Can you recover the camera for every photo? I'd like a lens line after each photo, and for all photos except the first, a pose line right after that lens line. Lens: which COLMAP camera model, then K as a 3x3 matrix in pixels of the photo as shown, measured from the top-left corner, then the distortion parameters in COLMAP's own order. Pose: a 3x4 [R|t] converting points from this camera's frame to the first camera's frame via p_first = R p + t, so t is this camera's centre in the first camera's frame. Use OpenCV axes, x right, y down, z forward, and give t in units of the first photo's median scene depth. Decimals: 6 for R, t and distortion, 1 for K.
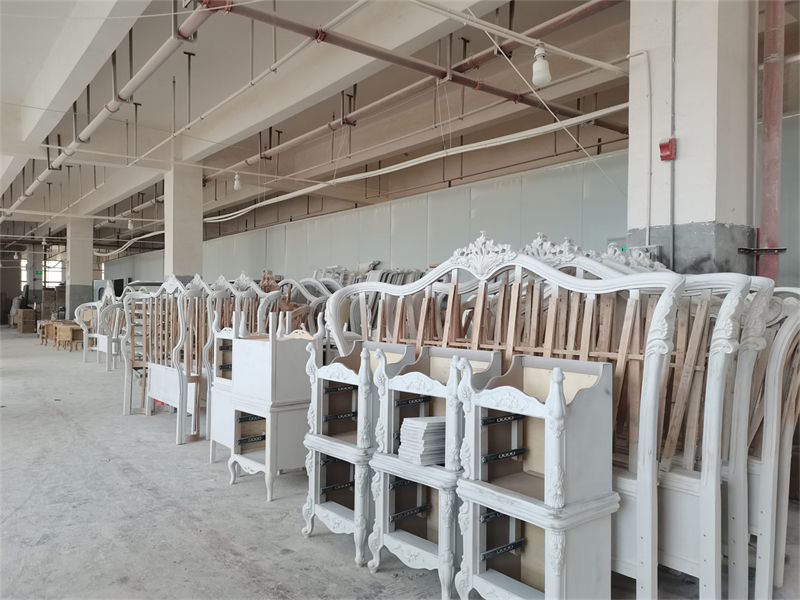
lens RADIAL K [[612.4, 0, 399.3], [0, 612.4, 295.6], [0, 0, 1]] dist [0.036903, -0.008972]
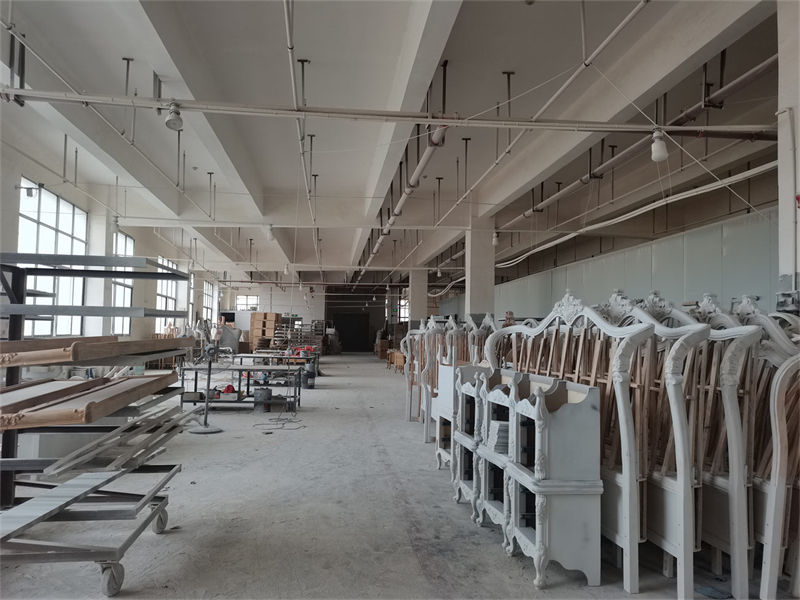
lens RADIAL K [[612.4, 0, 399.3], [0, 612.4, 295.6], [0, 0, 1]] dist [0.036903, -0.008972]
pose [[0.854474, -0.022296, -0.519016, 0.403765], [-0.005937, 0.998594, -0.052671, -0.014188], [0.519461, 0.048088, 0.853140, -0.265072]]
